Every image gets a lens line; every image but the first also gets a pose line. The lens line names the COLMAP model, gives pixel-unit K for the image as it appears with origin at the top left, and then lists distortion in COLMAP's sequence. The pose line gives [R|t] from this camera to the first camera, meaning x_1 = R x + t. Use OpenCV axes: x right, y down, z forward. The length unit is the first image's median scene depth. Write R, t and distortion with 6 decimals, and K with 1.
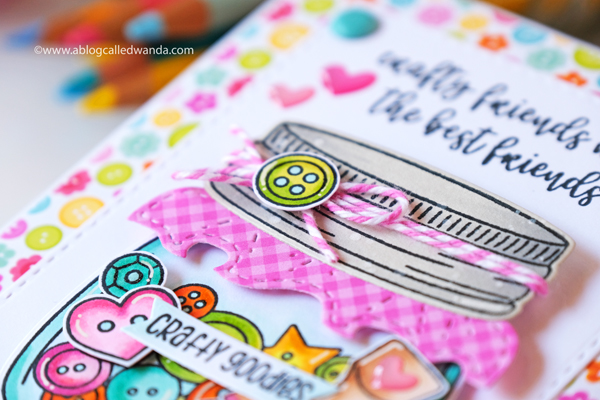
lens RADIAL K [[3068.3, 0, 303.7], [0, 3068.3, 200.4], [0, 0, 1]] dist [-0.736255, 0.000000]
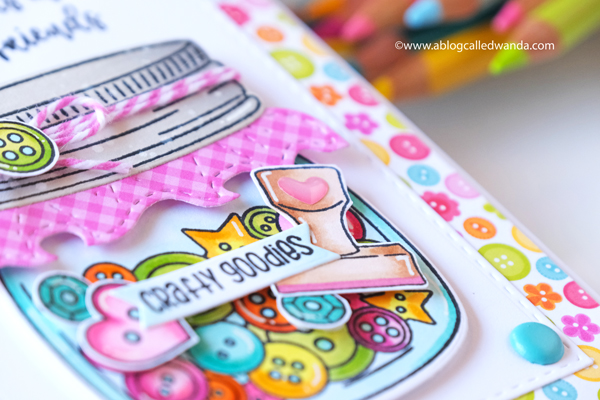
lens RADIAL K [[3068.3, 0, 302.0], [0, 3068.3, 202.9], [0, 0, 1]] dist [-0.736255, 0.000000]
pose [[0.161507, -0.487713, 0.857934, -0.831456], [0.446780, 0.811290, 0.377090, -0.318025], [-0.879945, 0.322405, 0.348930, 0.621487]]
